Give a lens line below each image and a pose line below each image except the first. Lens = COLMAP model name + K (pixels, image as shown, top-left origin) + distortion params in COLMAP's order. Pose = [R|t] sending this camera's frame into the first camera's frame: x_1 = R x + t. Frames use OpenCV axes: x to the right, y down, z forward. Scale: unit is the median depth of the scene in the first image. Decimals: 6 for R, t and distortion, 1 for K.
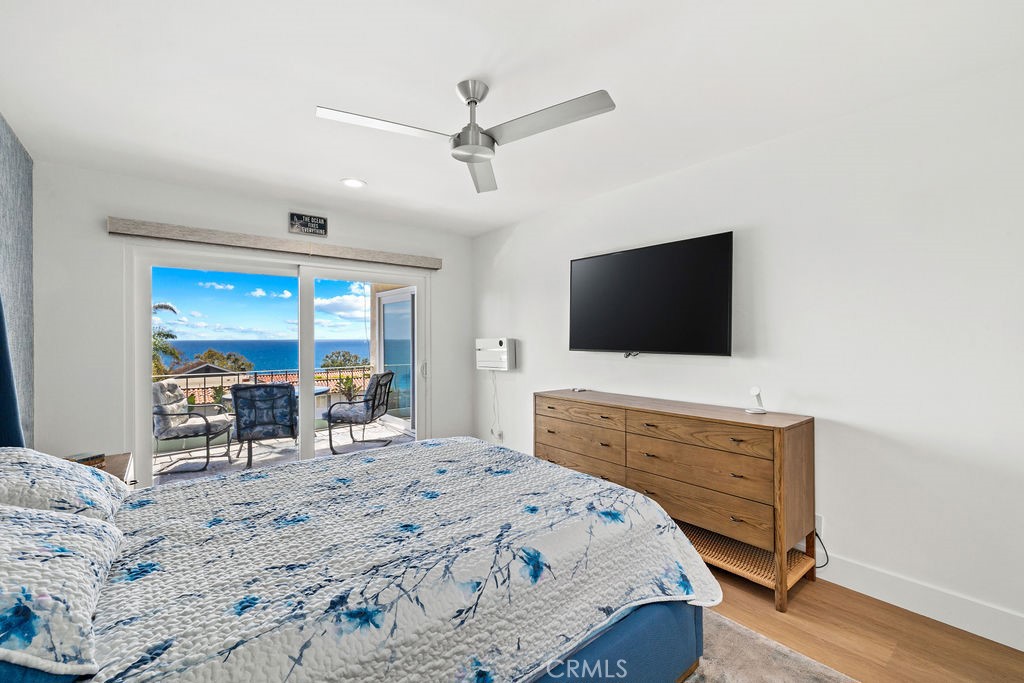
lens RADIAL K [[431.1, 0, 509.7], [0, 431.1, 335.3], [0, 0, 1]] dist [0.000122, -0.000197]
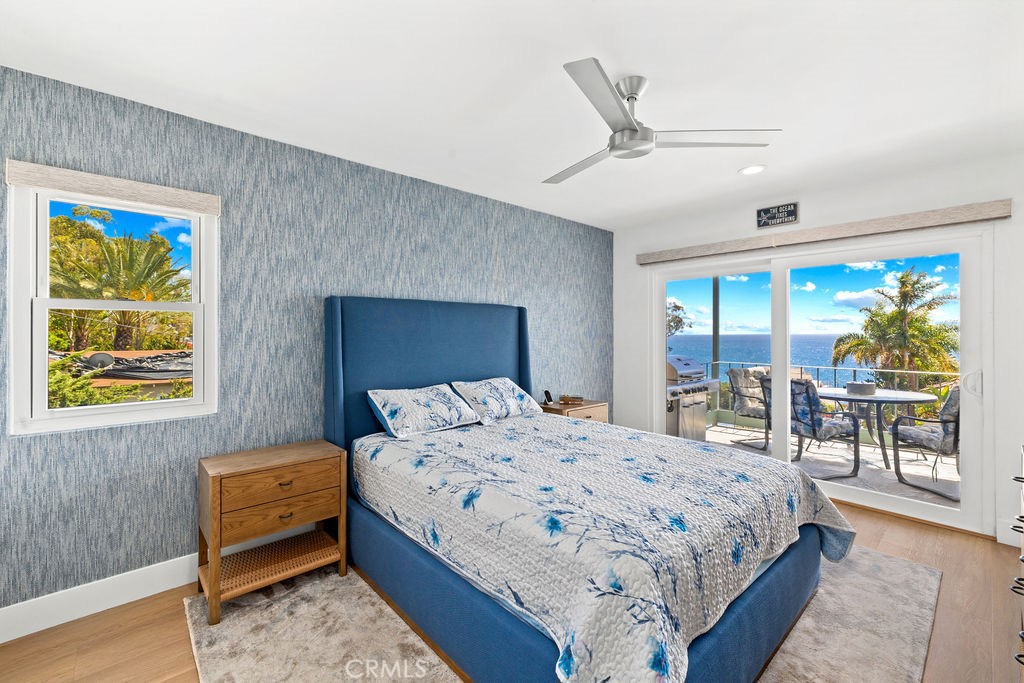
lens RADIAL K [[431.1, 0, 509.7], [0, 431.1, 335.3], [0, 0, 1]] dist [0.000122, -0.000197]
pose [[0.045504, 0.009923, -0.998915, 0.862849], [0.004226, 0.999940, 0.010125, -0.000771], [0.998955, -0.004682, 0.045459, 0.646186]]
